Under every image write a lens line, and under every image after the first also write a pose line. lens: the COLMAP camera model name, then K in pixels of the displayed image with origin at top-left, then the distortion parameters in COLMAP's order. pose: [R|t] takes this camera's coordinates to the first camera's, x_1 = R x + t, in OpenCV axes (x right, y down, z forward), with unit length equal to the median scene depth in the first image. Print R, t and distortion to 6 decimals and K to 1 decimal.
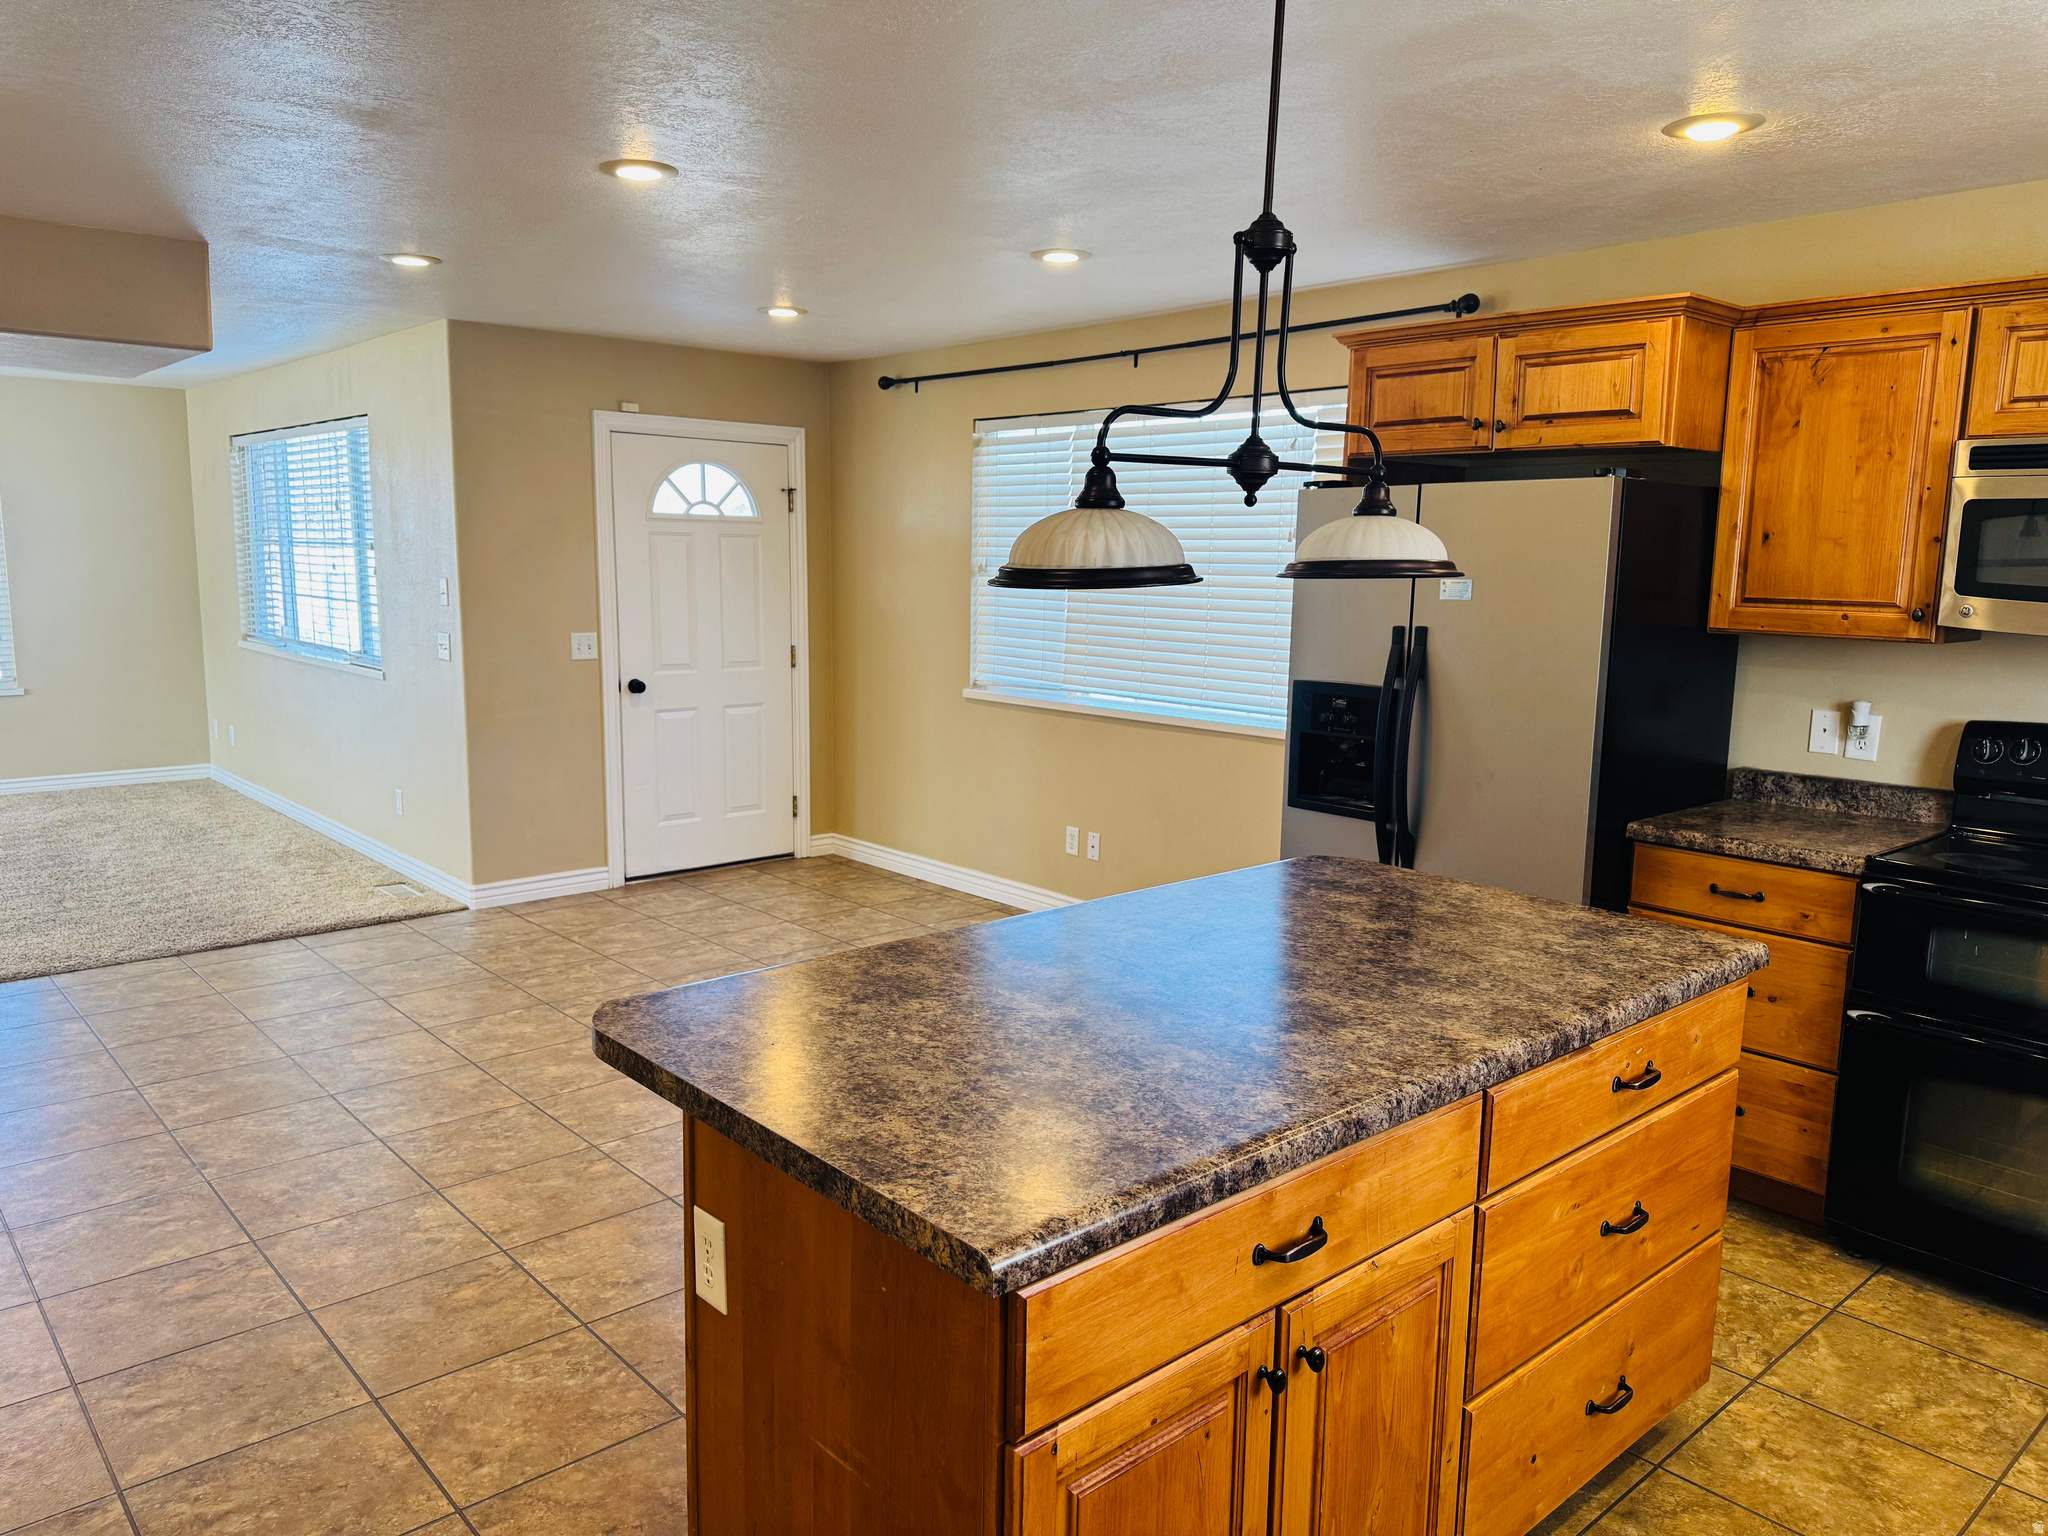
lens RADIAL K [[1447.1, 0, 1101.3], [0, 1447.1, 781.4], [0, 0, 1]] dist [0.070460, -0.091656]
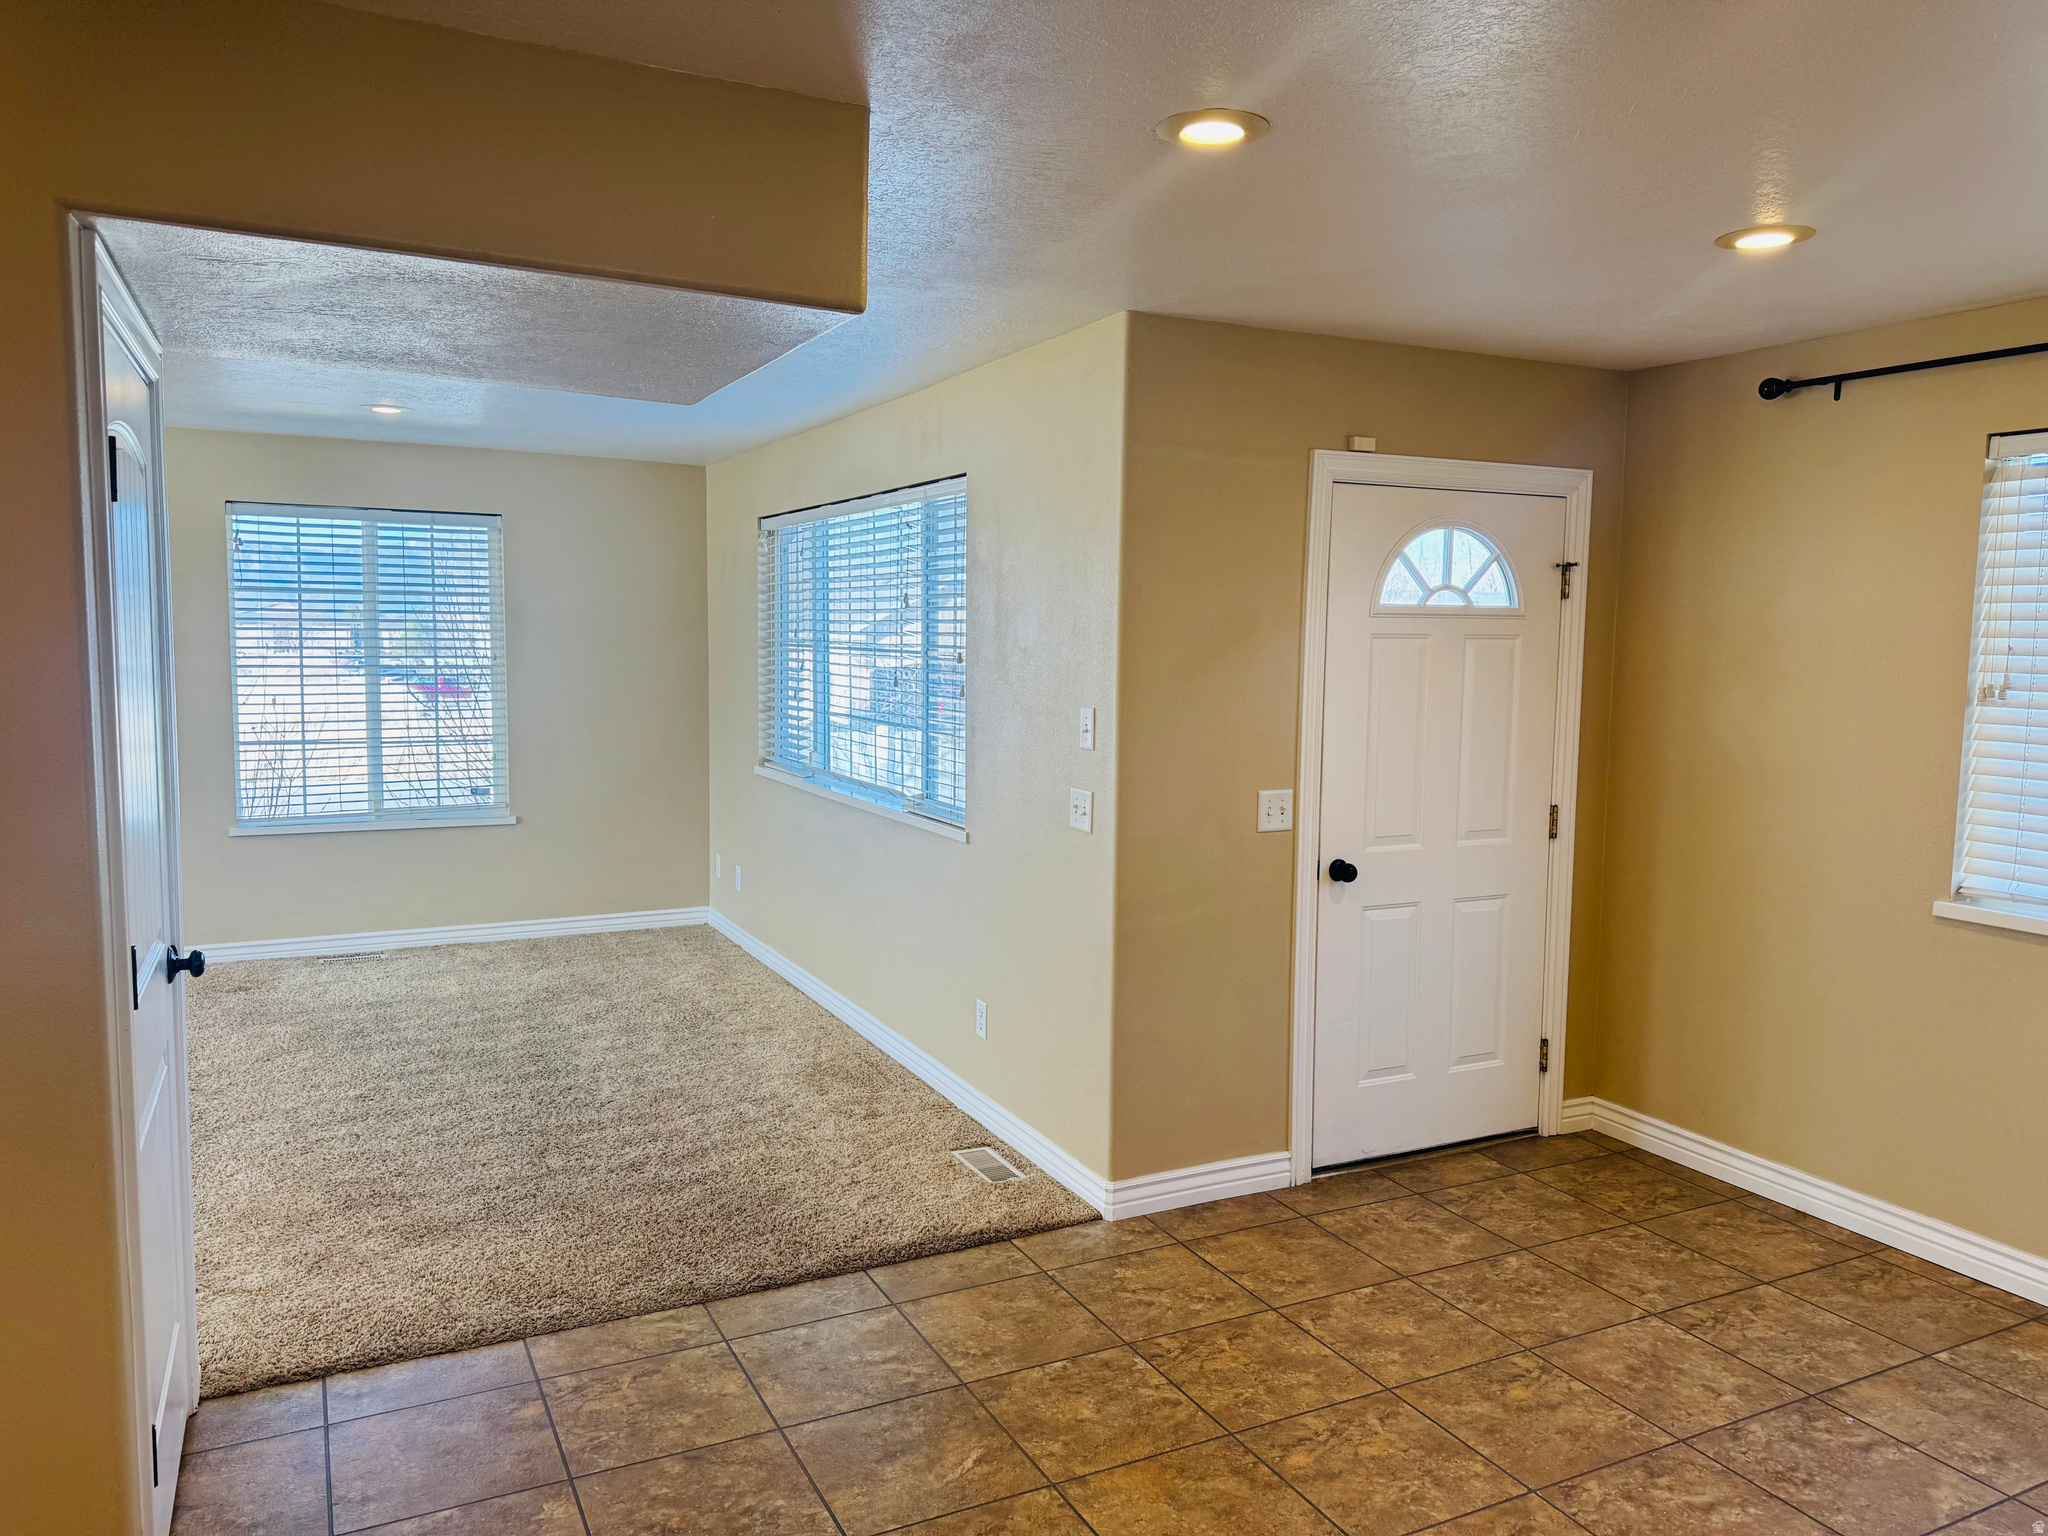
lens RADIAL K [[1447.1, 0, 1114.3], [0, 1447.1, 773.1], [0, 0, 1]] dist [0.070460, -0.091656]
pose [[0.970182, 0.020295, -0.241528, -0.255914], [-0.036448, 0.997373, -0.062599, -0.062955], [0.239623, 0.069536, 0.968373, 0.342062]]
